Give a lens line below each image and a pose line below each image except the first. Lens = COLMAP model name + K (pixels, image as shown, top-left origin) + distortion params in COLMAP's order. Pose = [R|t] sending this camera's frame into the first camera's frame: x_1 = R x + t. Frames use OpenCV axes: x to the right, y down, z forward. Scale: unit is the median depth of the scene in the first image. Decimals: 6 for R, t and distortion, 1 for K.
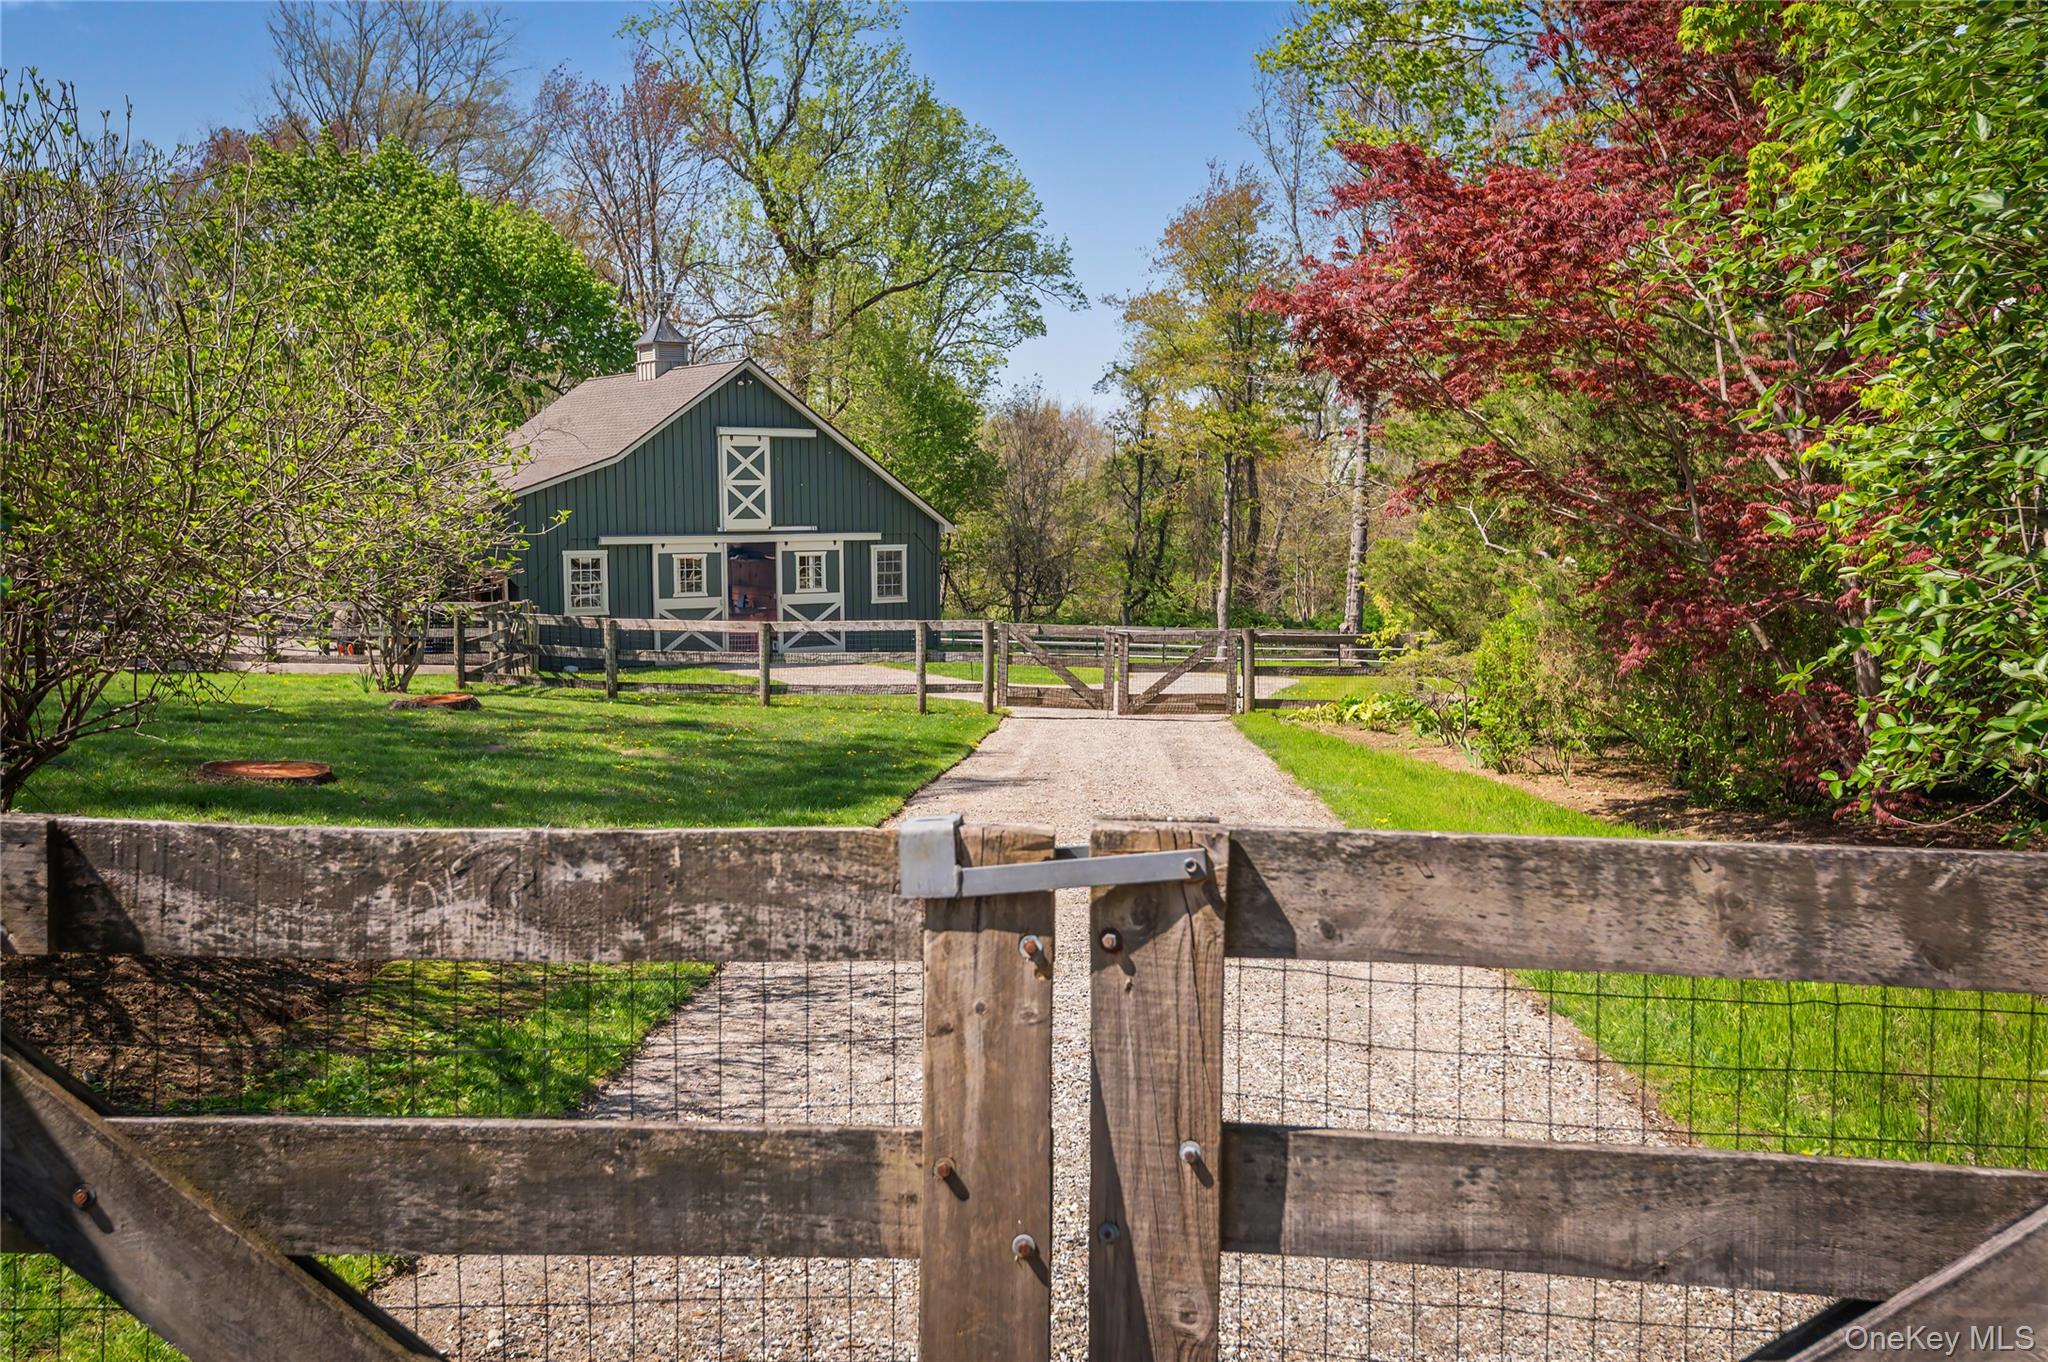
lens RADIAL K [[2106.9, 0, 1017.9], [0, 2106.9, 693.1], [0, 0, 1]] dist [0.092418, 0.000000]
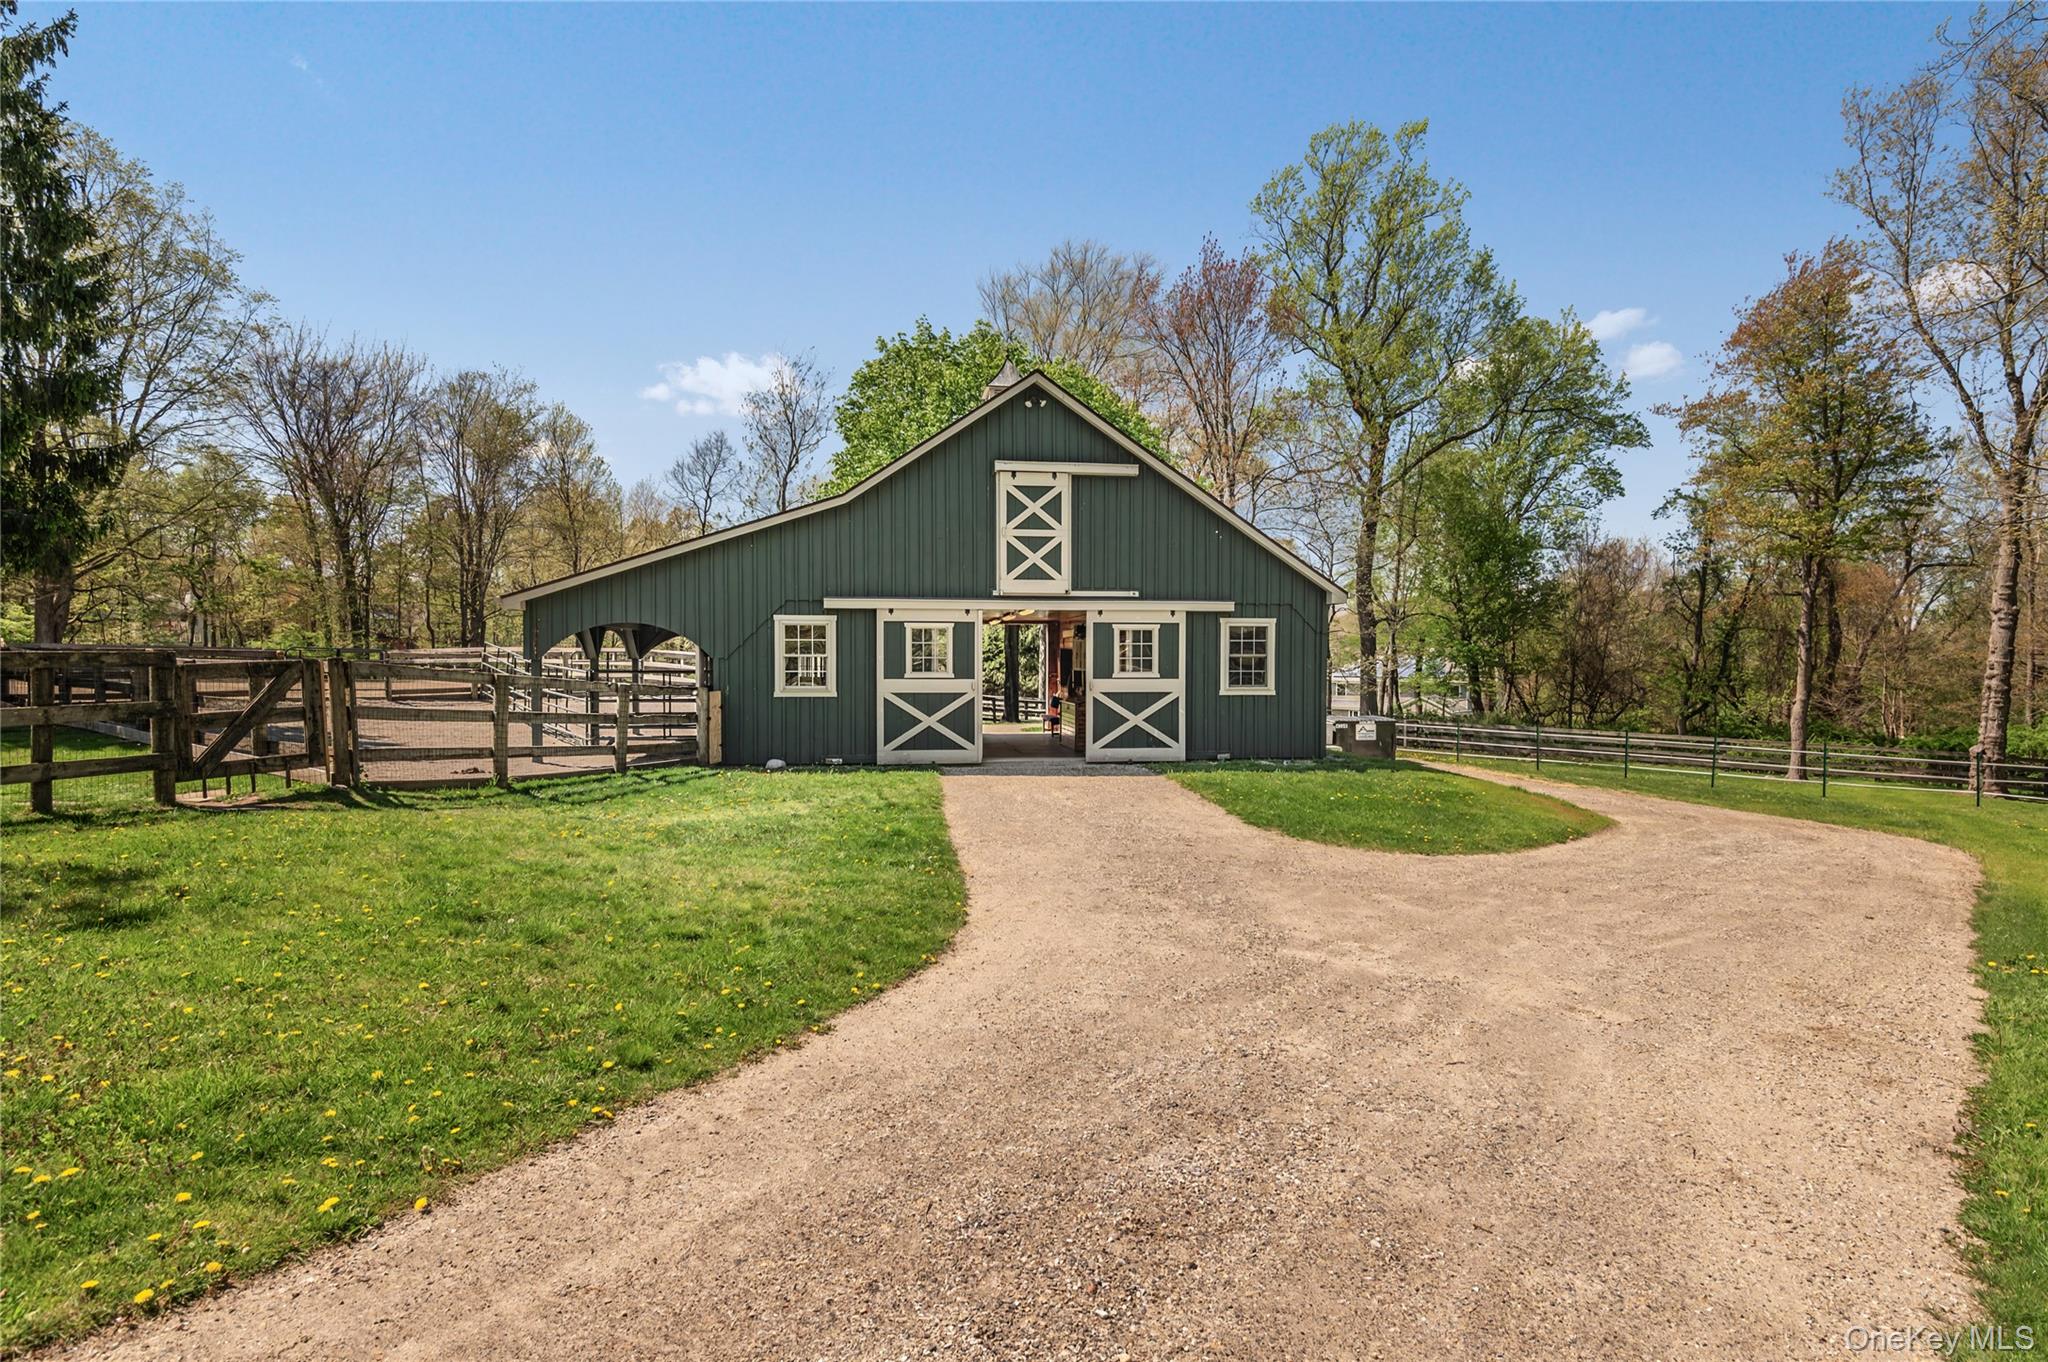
lens RADIAL K [[1107.6, 0, 987.4], [0, 1107.6, 678.3], [0, 0, 1]] dist [0.004795, -0.000660]
pose [[0.860100, 0.020705, -0.509706, 0.060661], [-0.053536, 0.997322, -0.049826, -0.024443], [0.507309, 0.070143, 0.858905, 0.617523]]
